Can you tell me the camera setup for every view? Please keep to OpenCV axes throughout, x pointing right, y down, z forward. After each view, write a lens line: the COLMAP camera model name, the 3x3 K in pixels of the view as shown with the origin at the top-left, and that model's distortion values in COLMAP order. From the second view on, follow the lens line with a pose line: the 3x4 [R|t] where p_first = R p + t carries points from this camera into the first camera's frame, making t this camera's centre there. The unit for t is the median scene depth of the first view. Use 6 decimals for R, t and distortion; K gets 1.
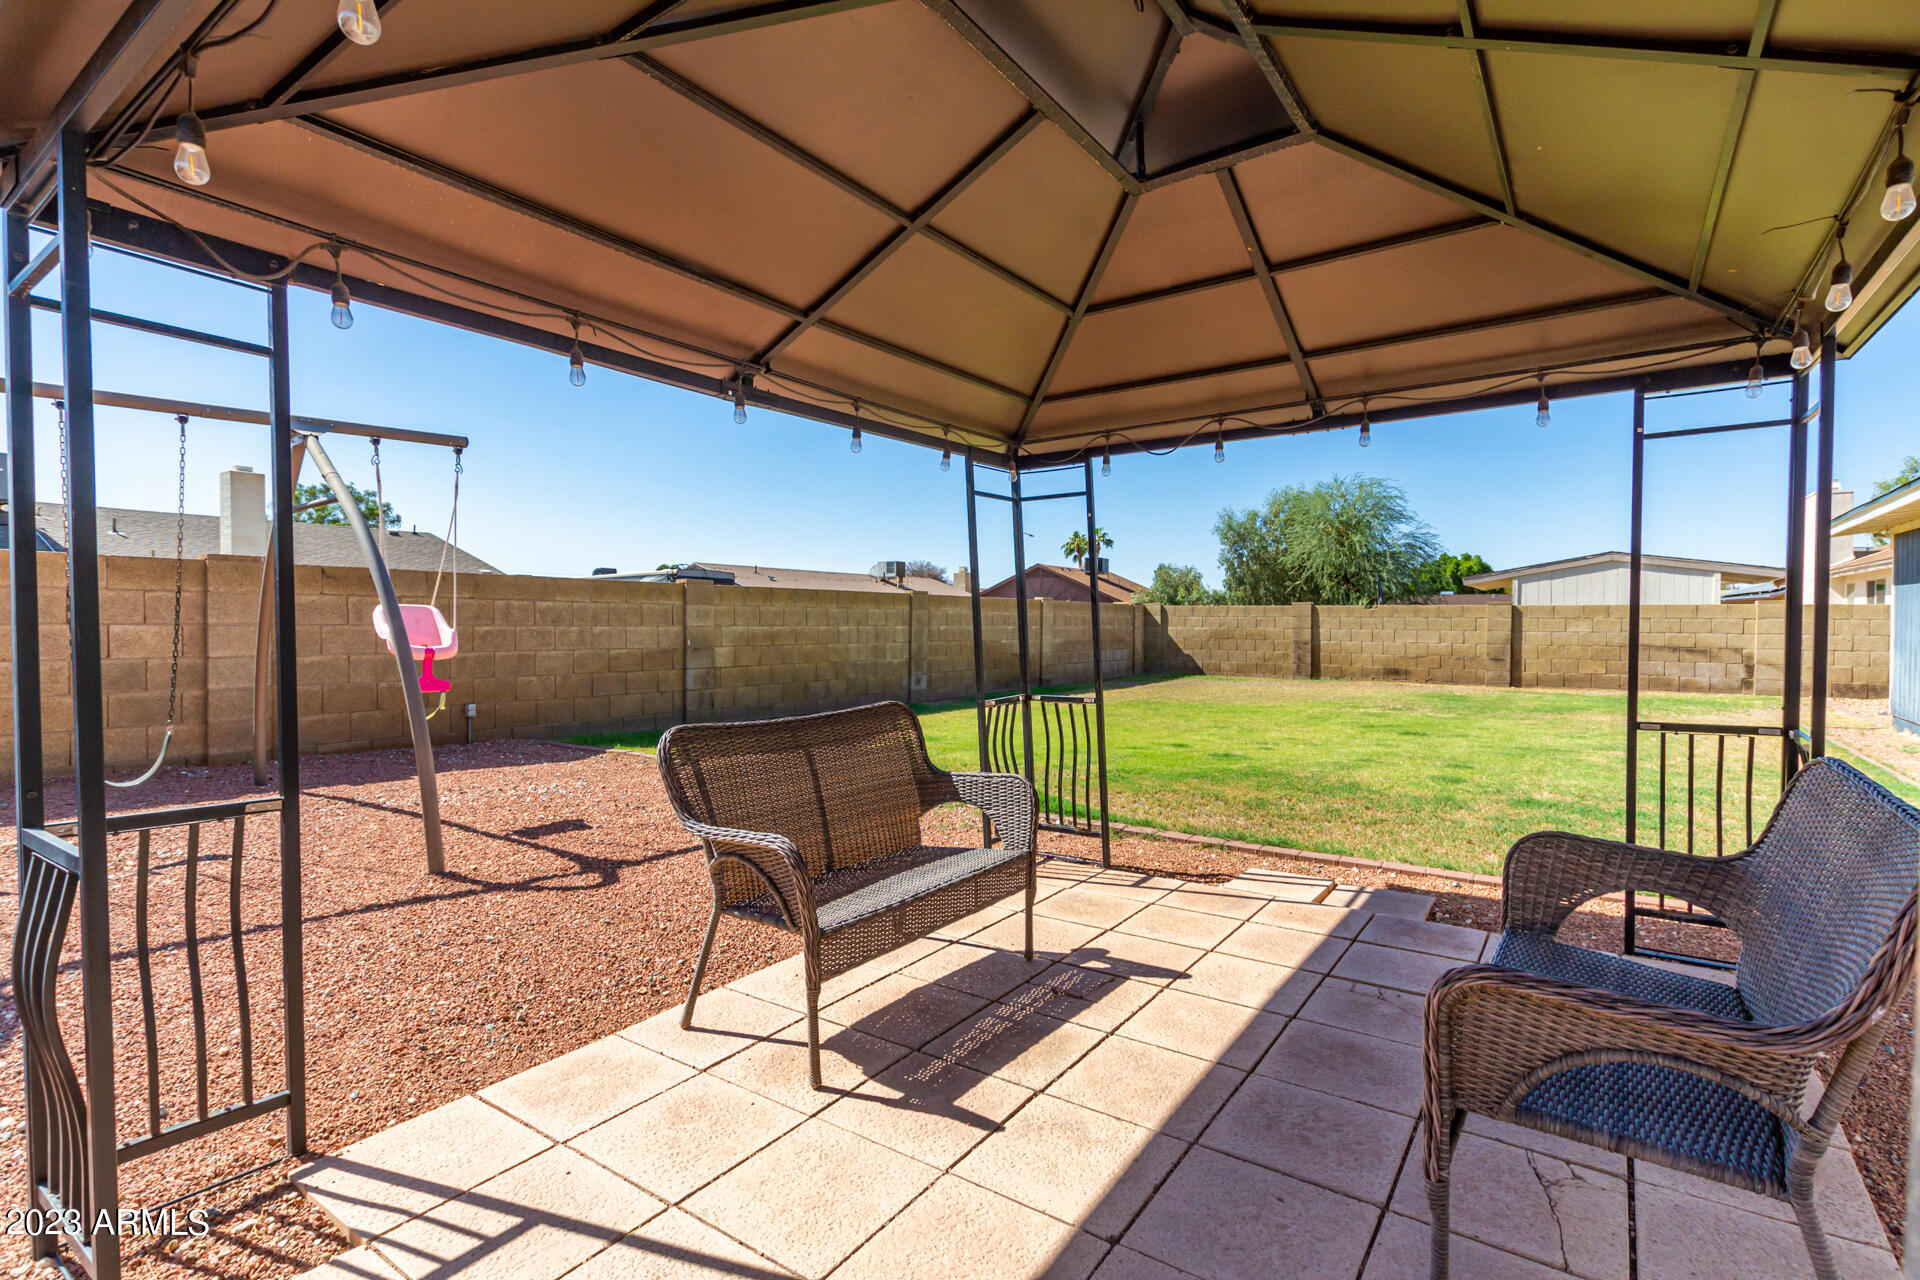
lens RADIAL K [[897.8, 0, 957.8], [0, 897.8, 645.0], [0, 0, 1]] dist [0.005261, 0.000459]
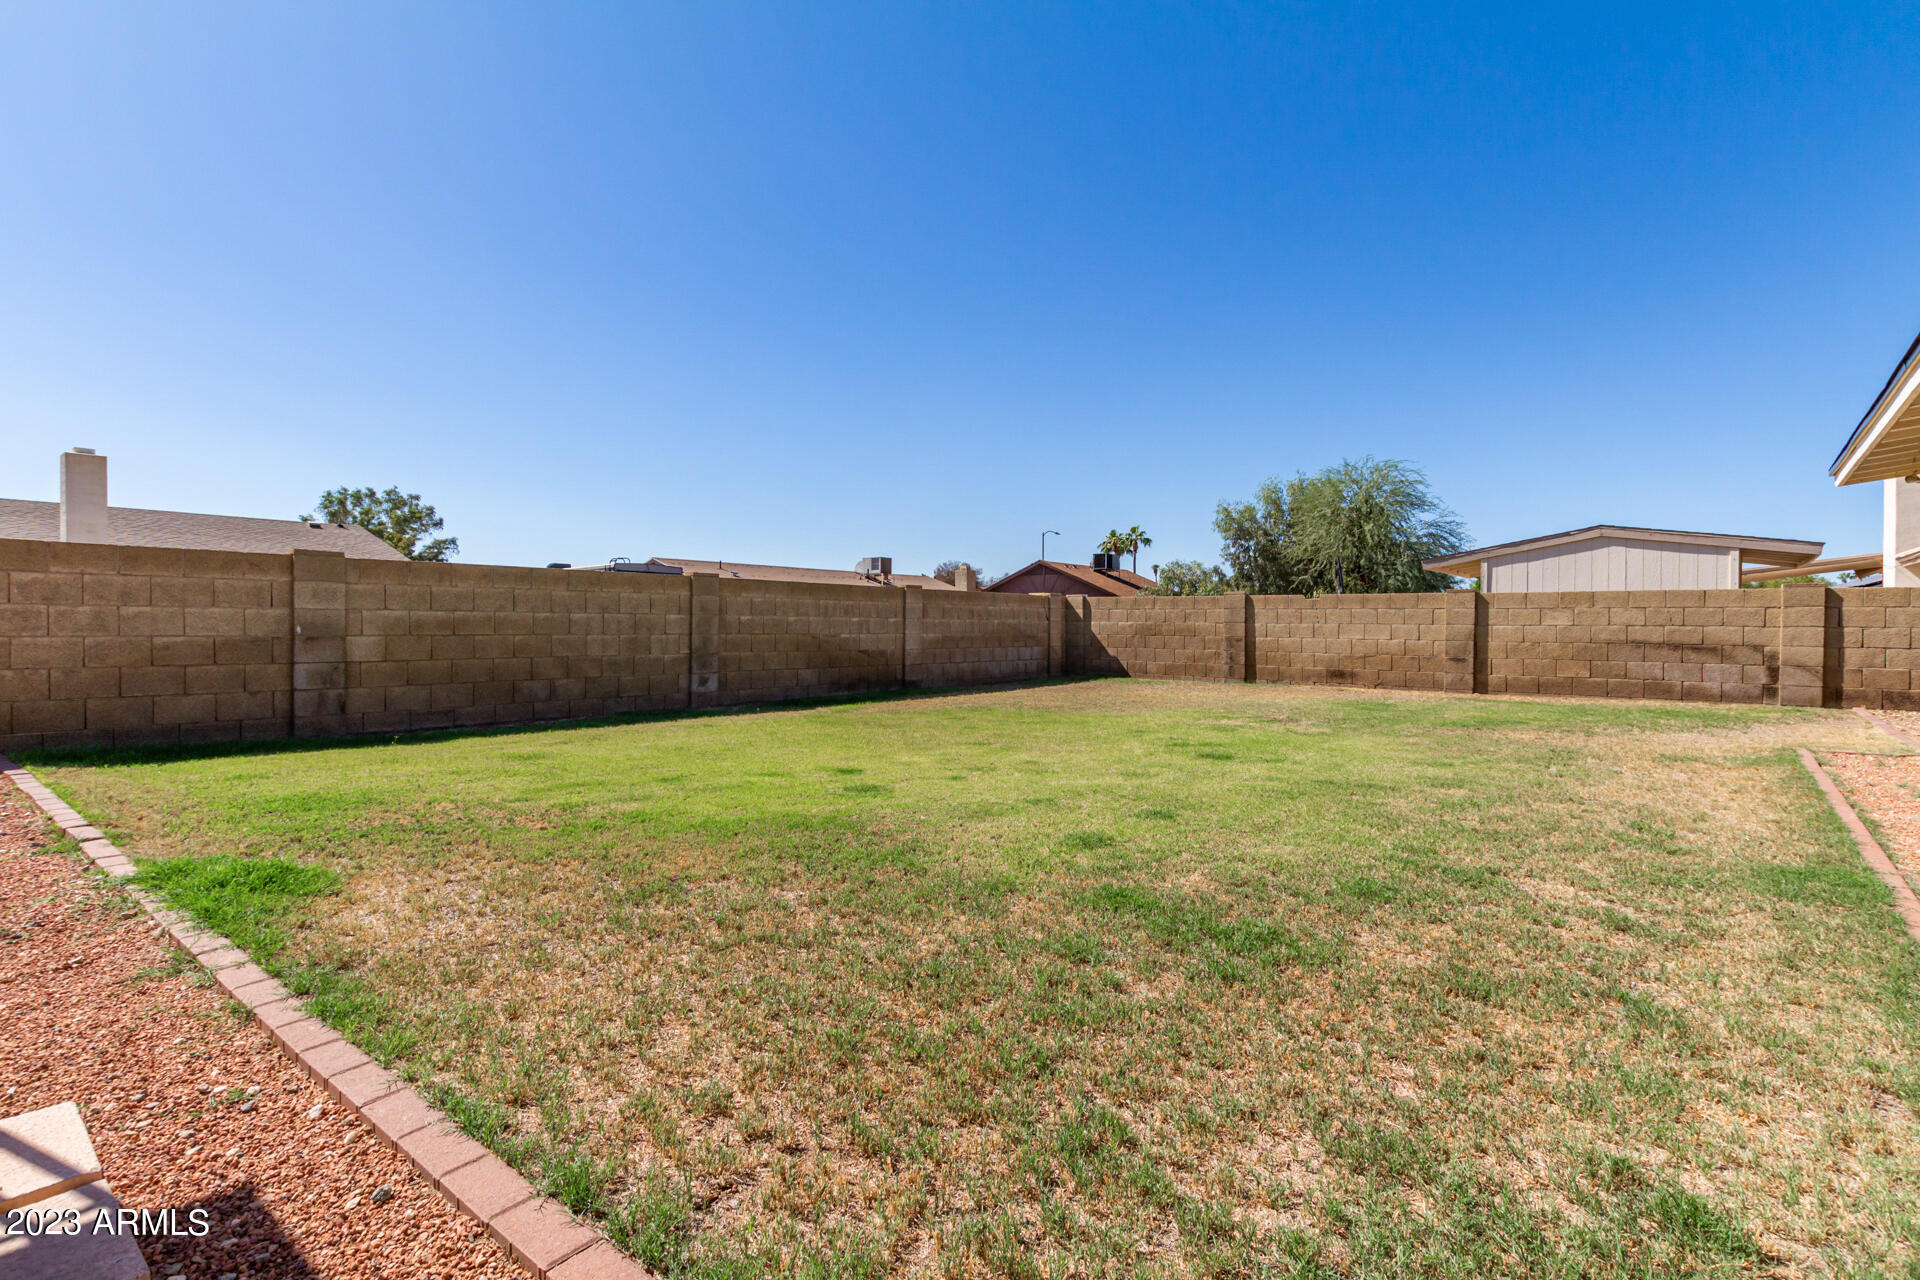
lens RADIAL K [[897.8, 0, 965.4], [0, 897.8, 629.4], [0, 0, 1]] dist [0.005261, 0.000459]
pose [[0.997603, 0.001272, -0.069180, 0.237021], [-0.002787, 0.999758, -0.021803, 0.008782], [0.069135, 0.021944, 0.997366, 0.176885]]
